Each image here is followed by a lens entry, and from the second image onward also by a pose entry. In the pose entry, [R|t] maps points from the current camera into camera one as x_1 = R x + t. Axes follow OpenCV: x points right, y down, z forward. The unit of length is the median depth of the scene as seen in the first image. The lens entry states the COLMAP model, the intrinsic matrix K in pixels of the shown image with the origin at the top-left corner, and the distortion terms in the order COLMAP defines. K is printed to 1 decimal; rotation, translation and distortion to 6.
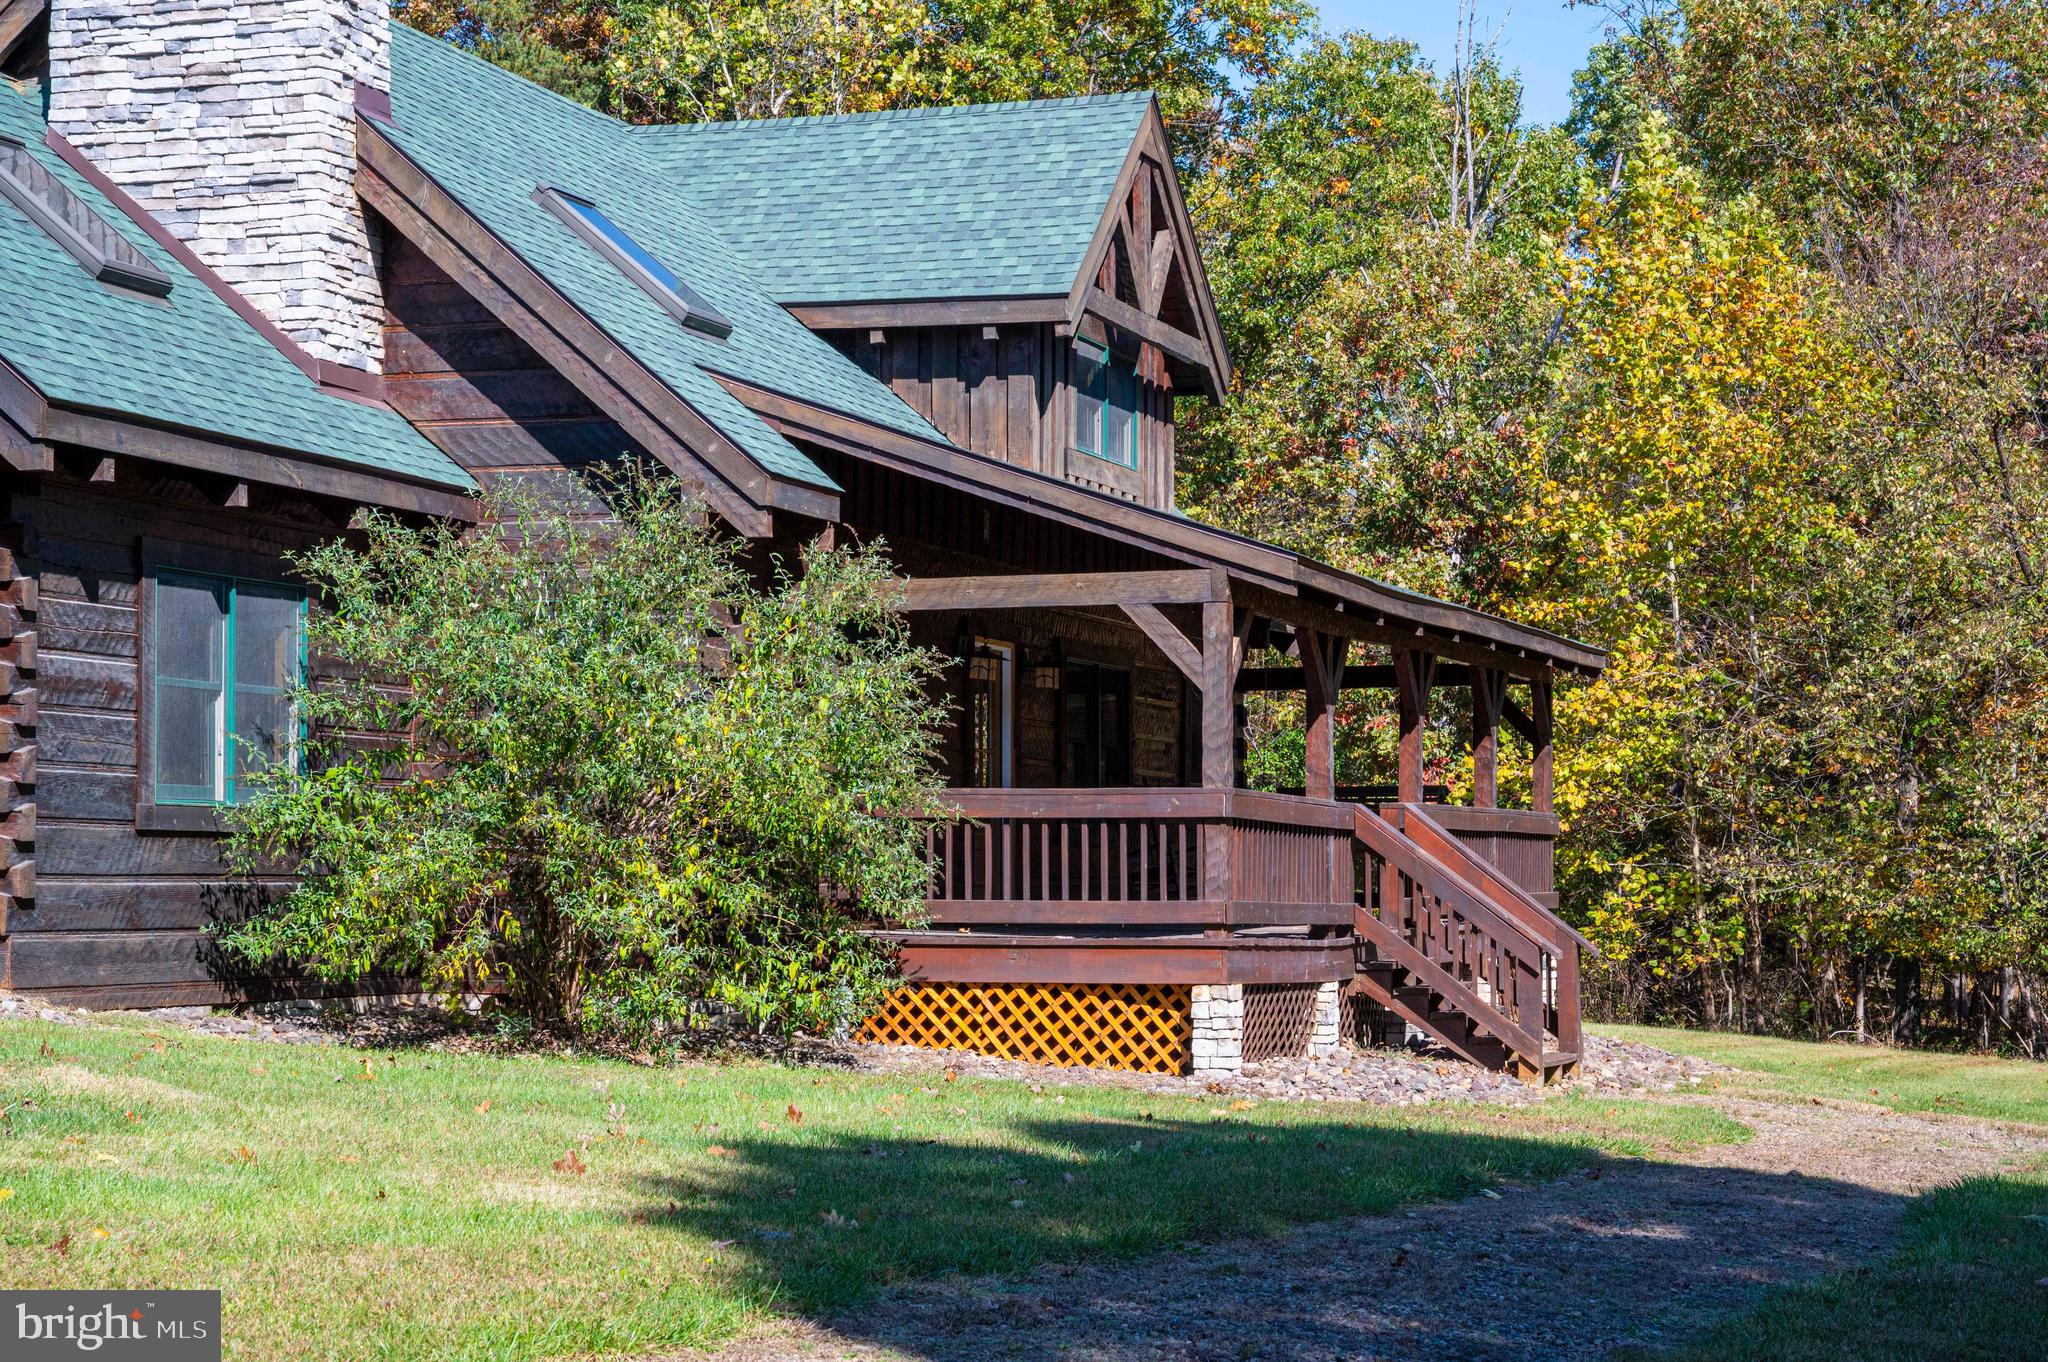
lens RADIAL K [[3883.0, 0, 1016.2], [0, 3883.0, 688.6], [0, 0, 1]] dist [0.013705, 0.000000]
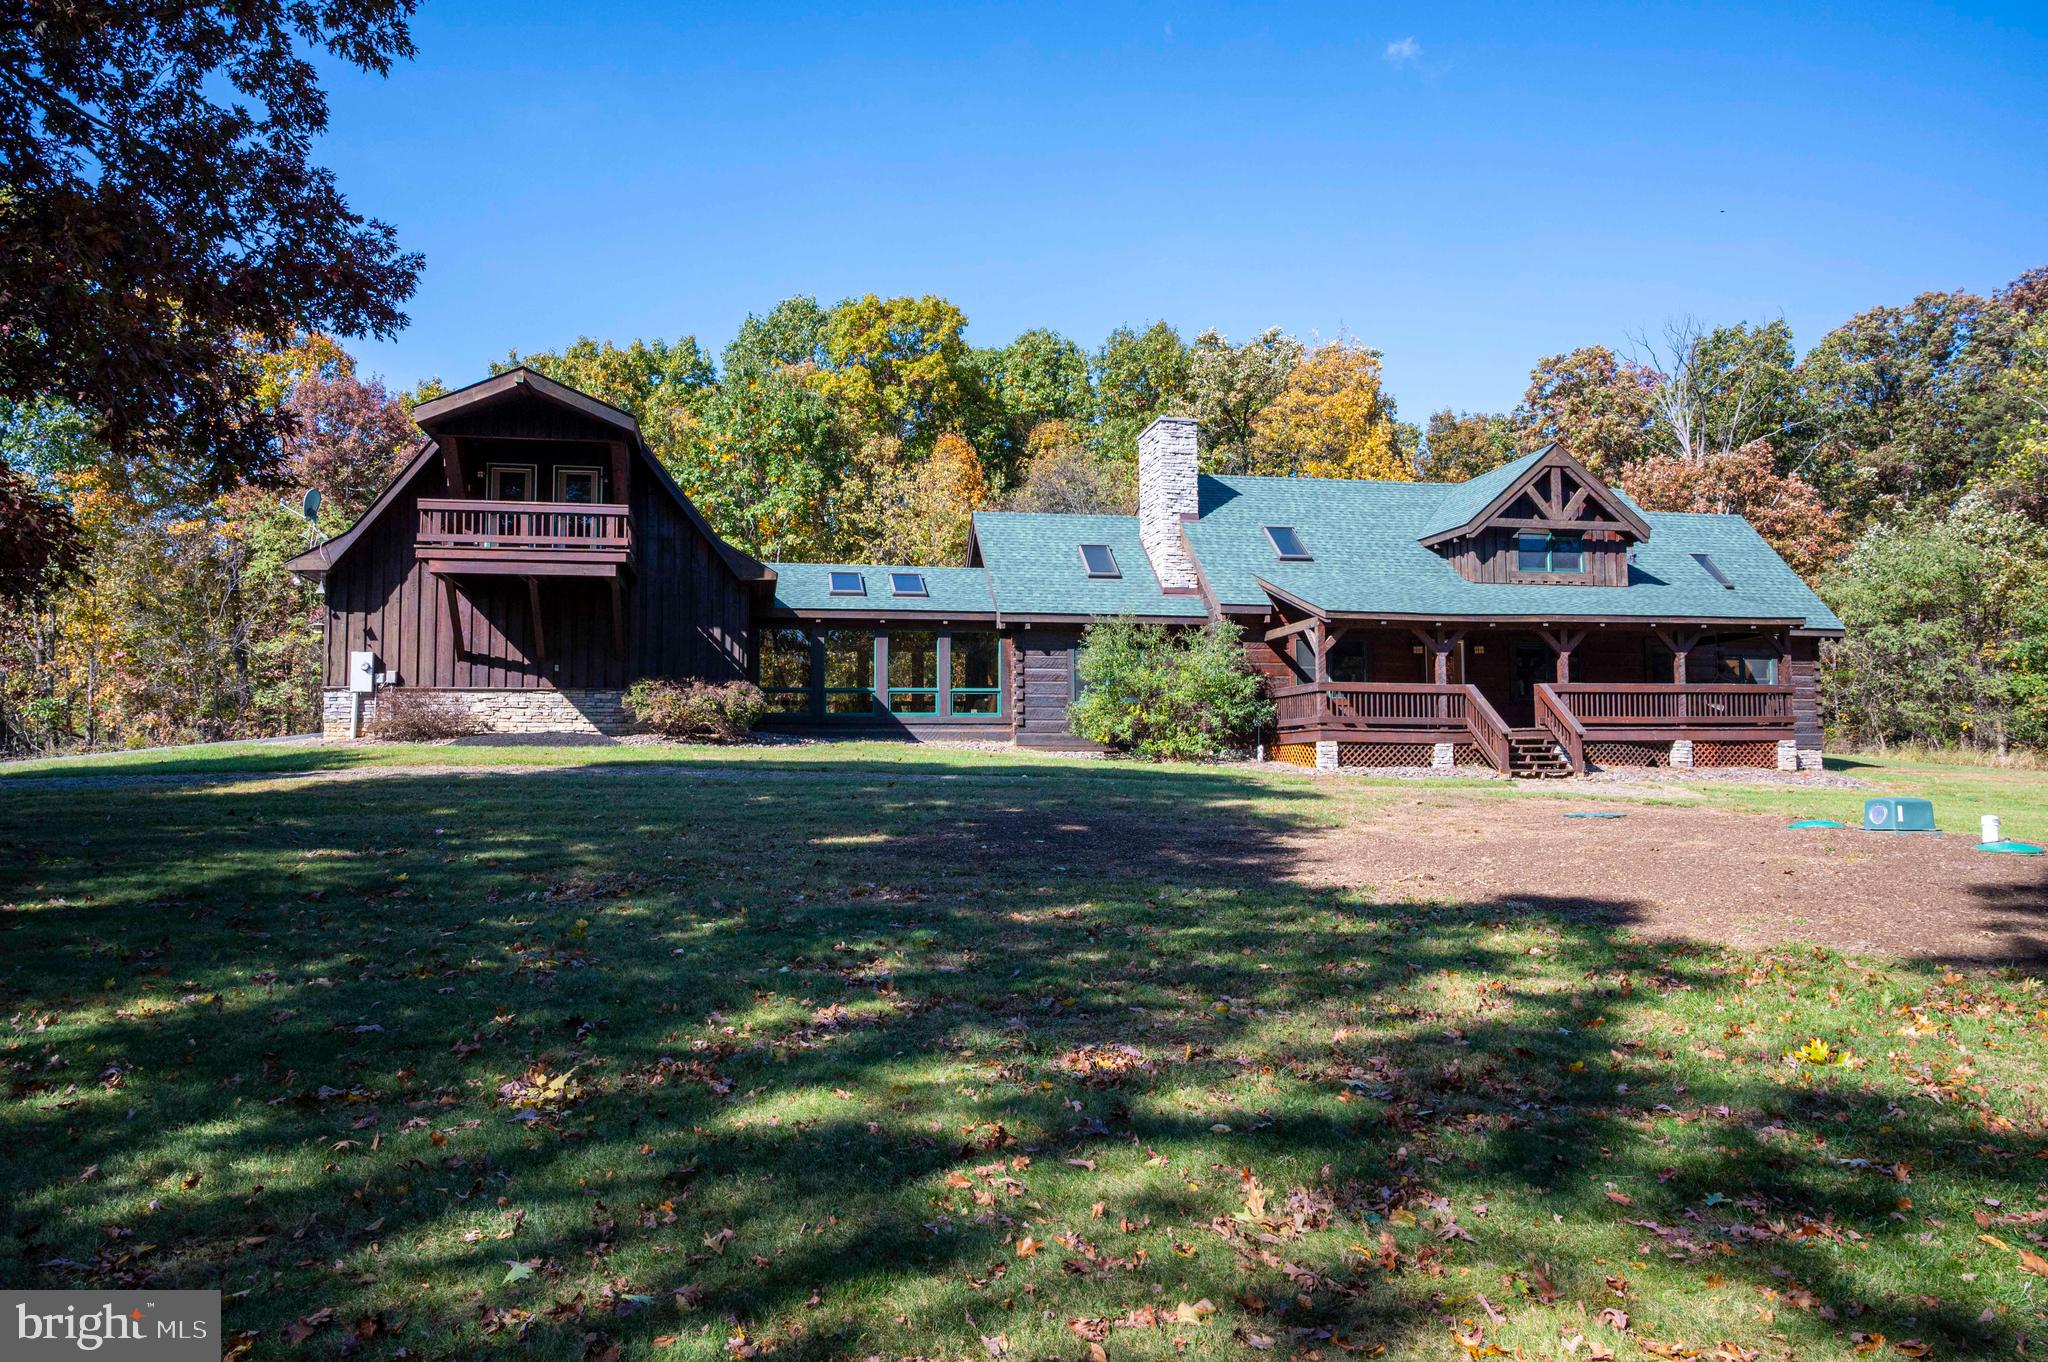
lens RADIAL K [[1361.9, 0, 1017.7], [0, 1361.9, 673.0], [0, 0, 1]] dist [-0.012709, 0.009663]
pose [[0.502567, -0.067821, -0.861874, 0.831412], [0.050399, 0.997521, -0.049107, 0.055162], [0.863068, -0.018758, 0.504739, 0.165616]]
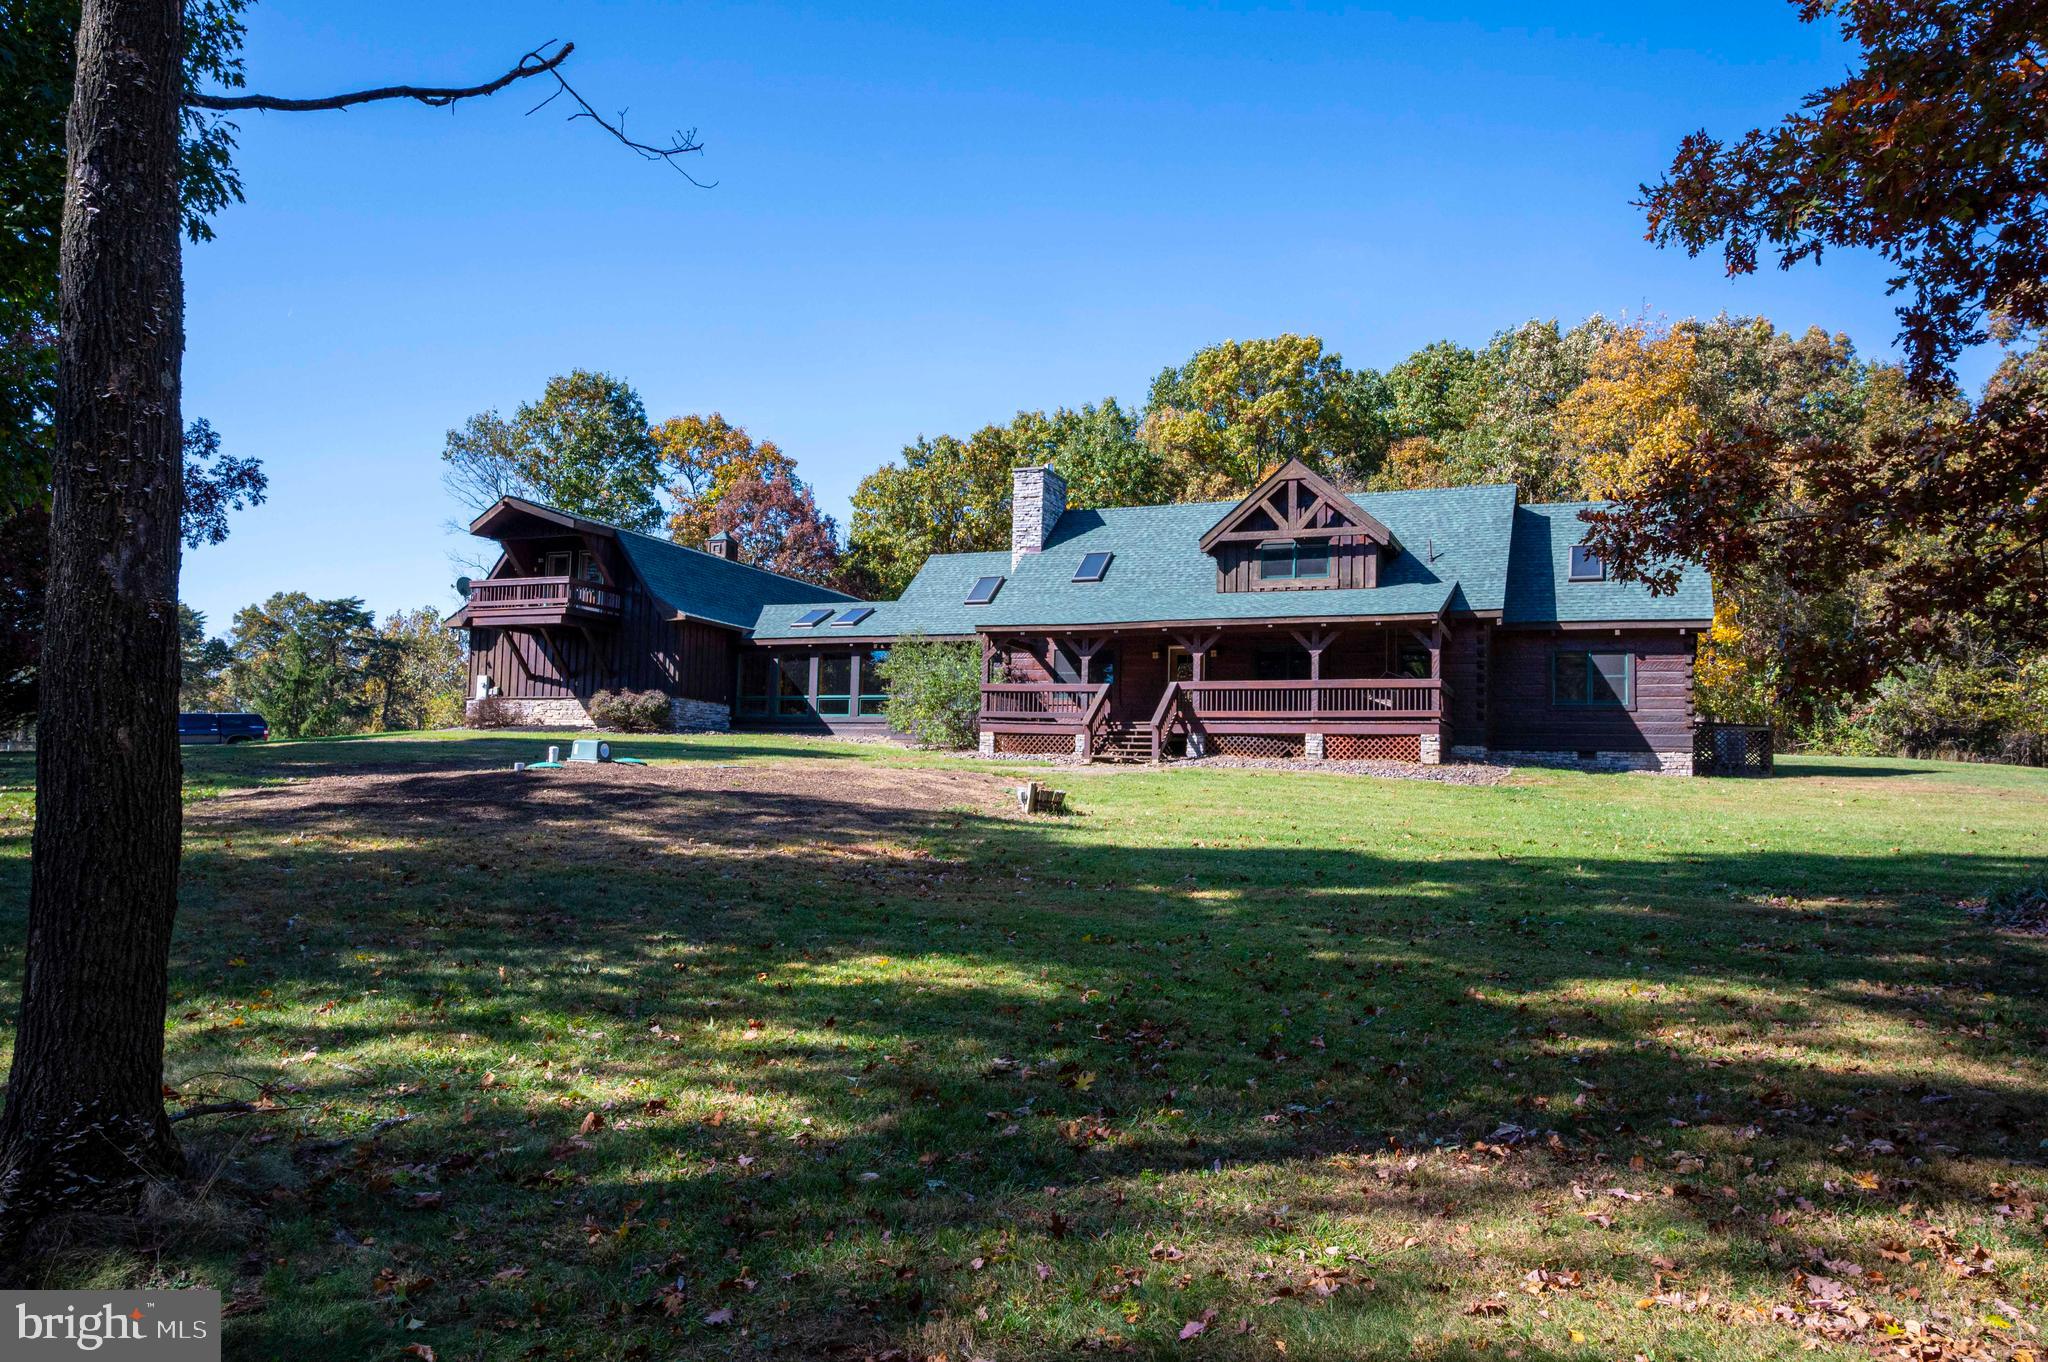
lens RADIAL K [[1430.6, 0, 1029.4], [0, 1430.6, 681.8], [0, 0, 1]] dist [0.000025, 0.009069]
pose [[-0.069475, -0.086595, -0.993818, 1.384211], [0.023232, 0.995815, -0.088393, 0.140776], [0.997313, -0.029229, -0.067172, 1.025304]]
